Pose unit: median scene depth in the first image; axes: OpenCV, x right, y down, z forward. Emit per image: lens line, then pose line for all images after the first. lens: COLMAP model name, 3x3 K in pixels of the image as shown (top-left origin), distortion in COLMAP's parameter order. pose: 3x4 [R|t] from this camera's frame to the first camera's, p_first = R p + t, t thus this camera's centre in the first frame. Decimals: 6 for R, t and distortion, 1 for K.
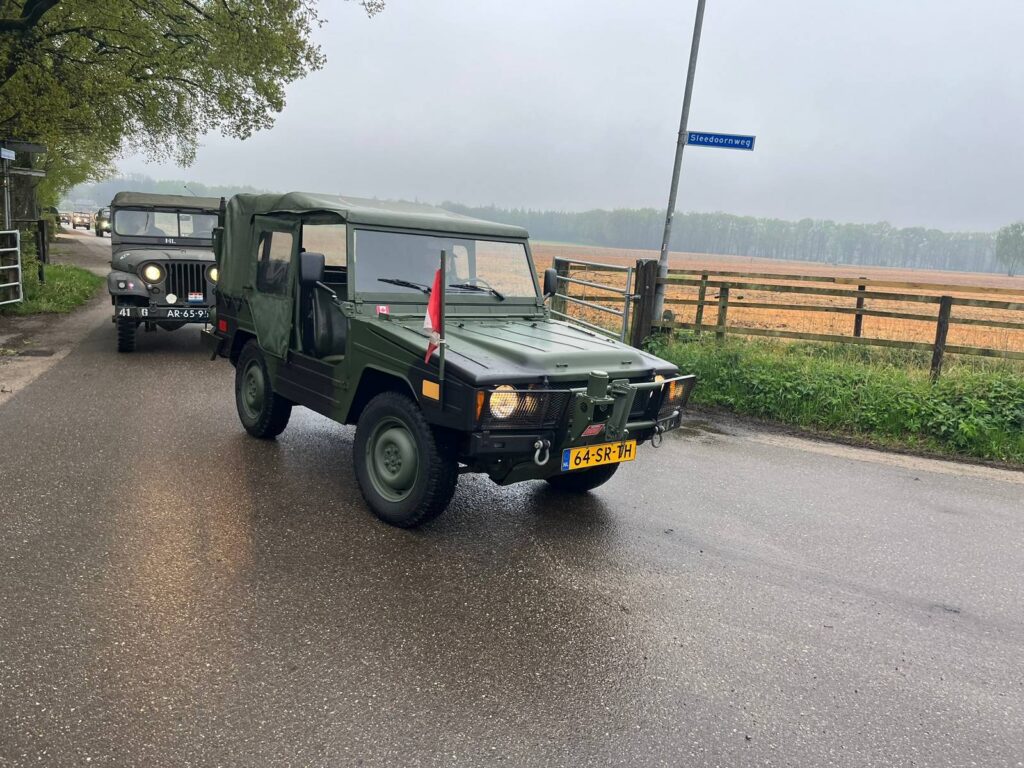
lens RADIAL K [[762.3, 0, 513.3], [0, 762.3, 370.4], [0, 0, 1]] dist [0.043594, -0.035283]
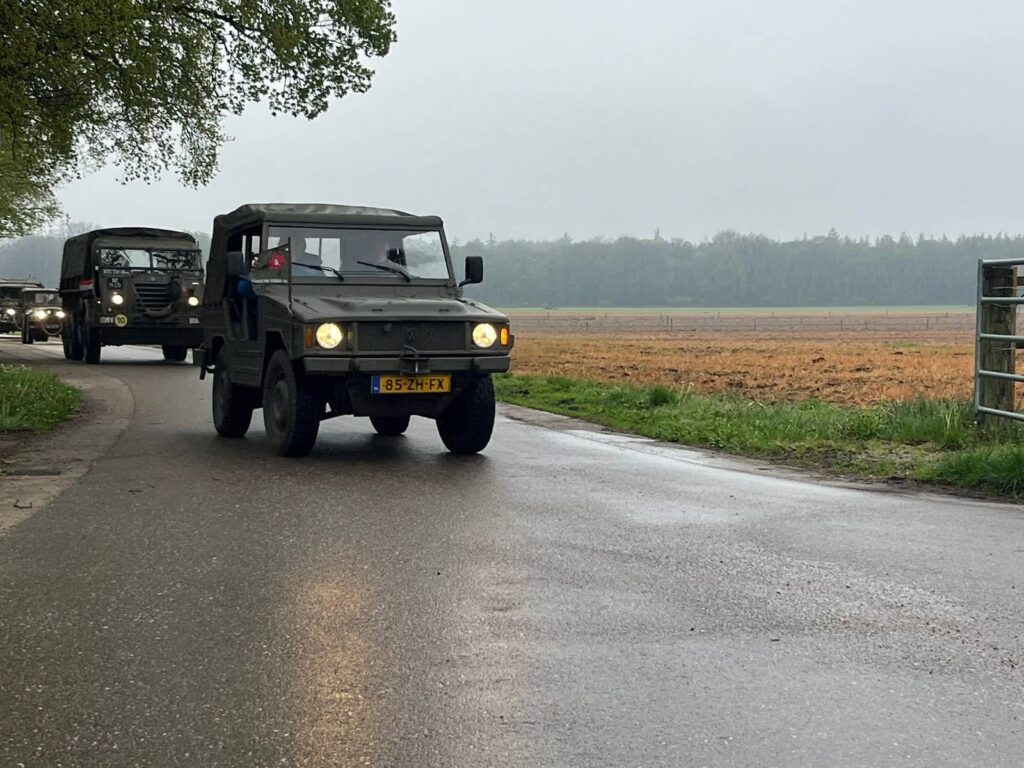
lens RADIAL K [[1768.9, 0, 524.8], [0, 1768.9, 404.3], [0, 0, 1]] dist [0.061501, 0.000000]
pose [[0.978117, -0.051465, -0.201589, -0.006075], [0.026473, 0.991833, -0.124764, 0.068590], [0.206364, 0.116697, 0.971491, -0.126089]]
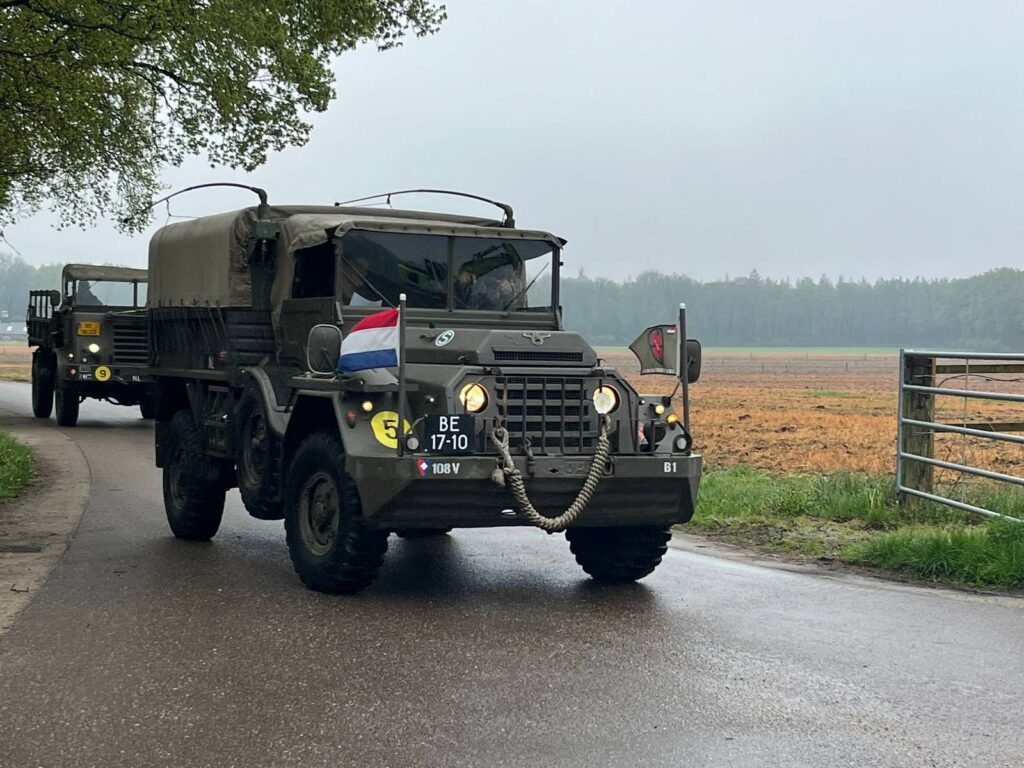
lens RADIAL K [[1768.9, 0, 524.0], [0, 1768.9, 403.6], [0, 0, 1]] dist [0.061501, 0.000000]
pose [[0.986363, -0.046004, -0.158025, -0.010420], [0.023024, 0.989268, -0.144285, 0.050694], [0.162967, 0.138679, 0.976837, -0.193998]]
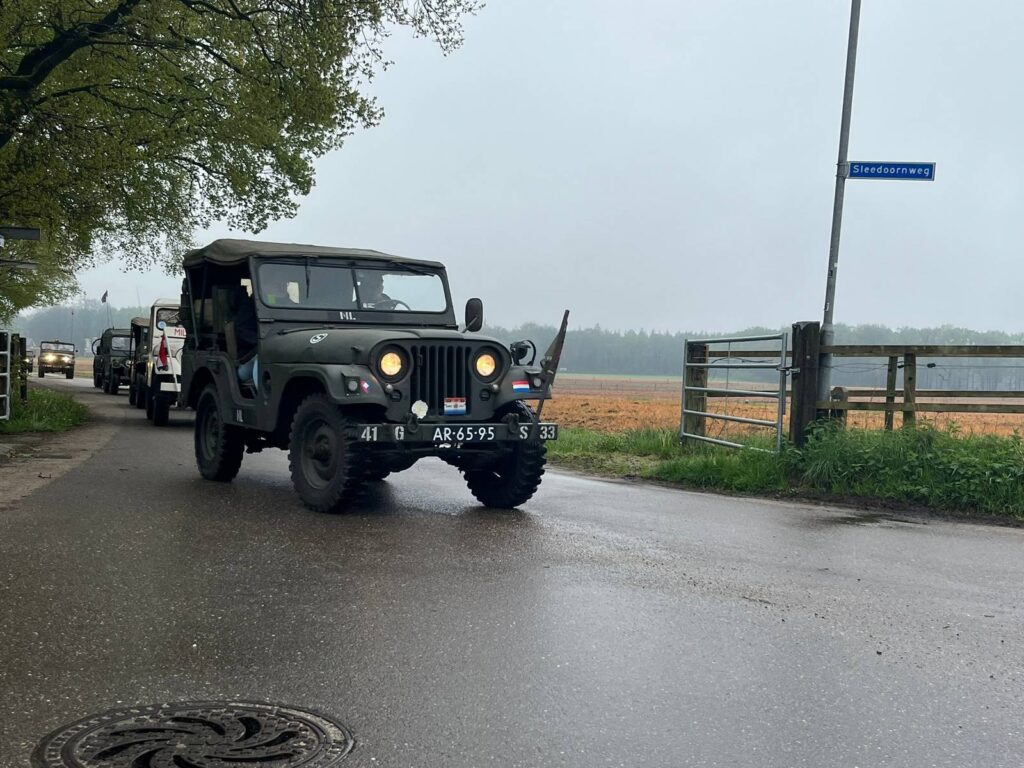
lens RADIAL K [[1165.4, 0, 521.6], [0, 1165.4, 392.1], [0, 0, 1]] dist [0.026325, 0.000000]
pose [[0.995421, -0.024901, -0.092285, -0.003594], [0.010055, 0.987394, -0.157959, 0.077557], [0.095055, 0.156308, 0.983124, -0.130116]]
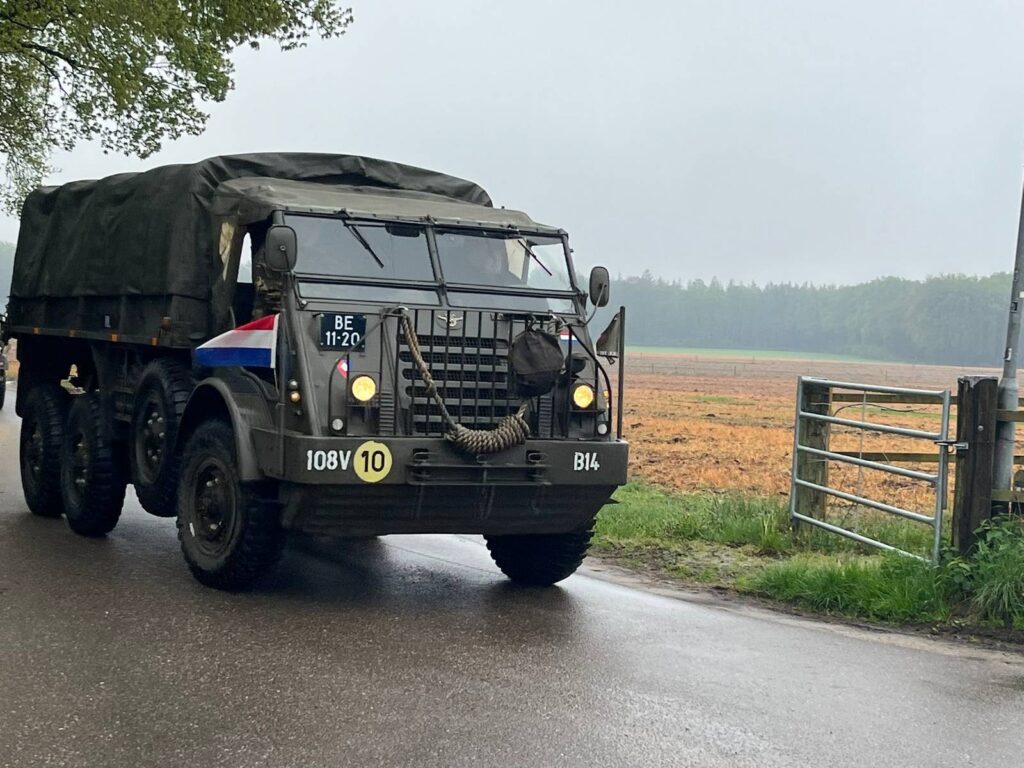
lens RADIAL K [[1768.9, 0, 523.4], [0, 1768.9, 403.1], [0, 0, 1]] dist [0.061501, 0.000000]
pose [[0.995213, -0.015663, -0.096470, -0.016868], [0.002027, 0.990170, -0.139853, 0.034055], [0.097712, 0.138988, 0.985462, -0.188110]]
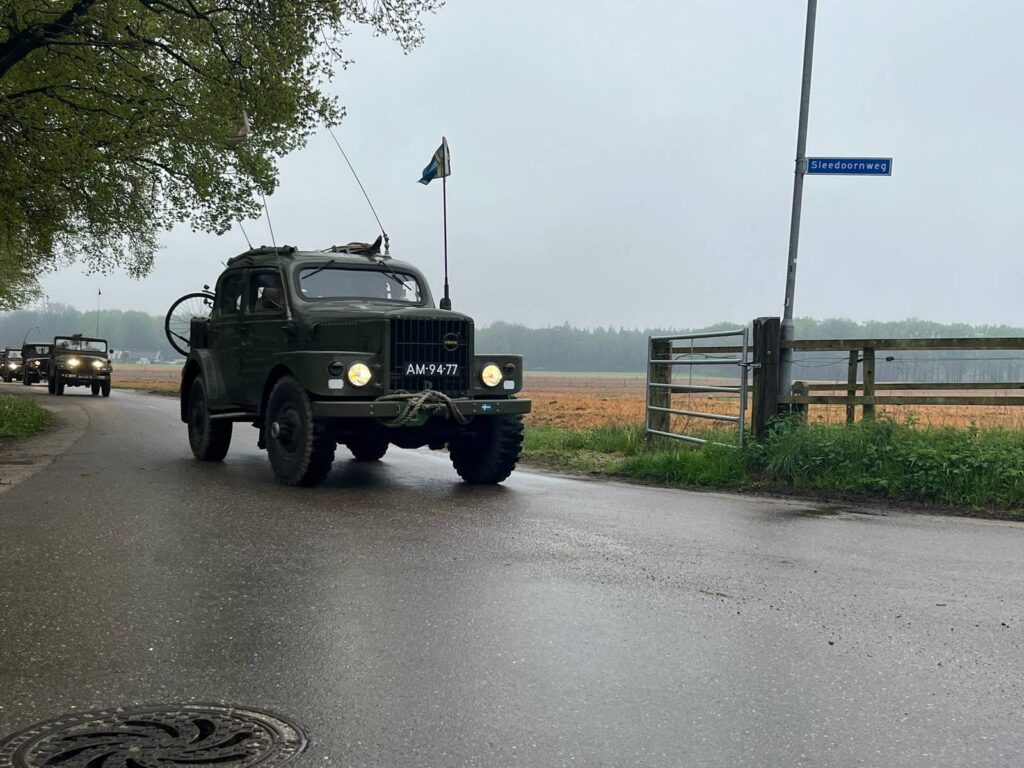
lens RADIAL K [[1165.4, 0, 520.5], [0, 1165.4, 401.9], [0, 0, 1]] dist [0.026325, 0.000000]
pose [[0.996946, -0.038379, -0.068009, 0.001133], [0.027981, 0.988631, -0.147733, 0.077741], [0.072905, 0.145379, 0.986686, -0.131786]]
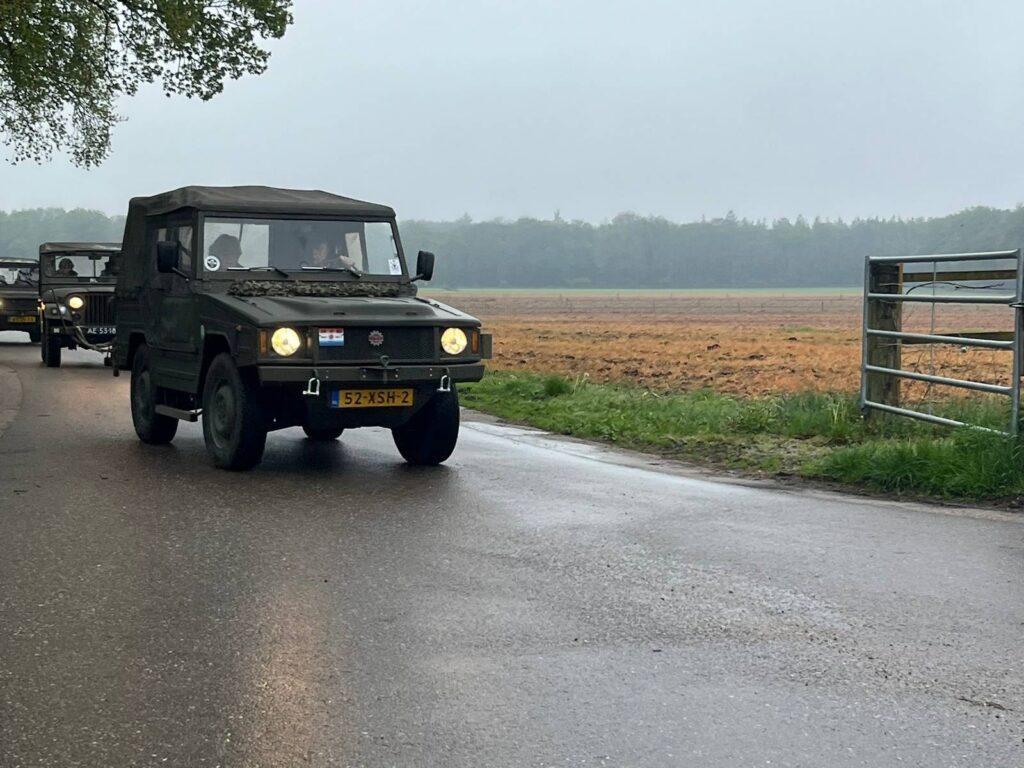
lens RADIAL K [[1768.9, 0, 522.1], [0, 1768.9, 401.3], [0, 0, 1]] dist [0.061501, 0.000000]
pose [[0.987779, -0.049067, -0.147937, -0.001453], [0.032288, 0.992983, -0.113765, 0.060696], [0.152481, 0.107598, 0.982432, -0.128534]]
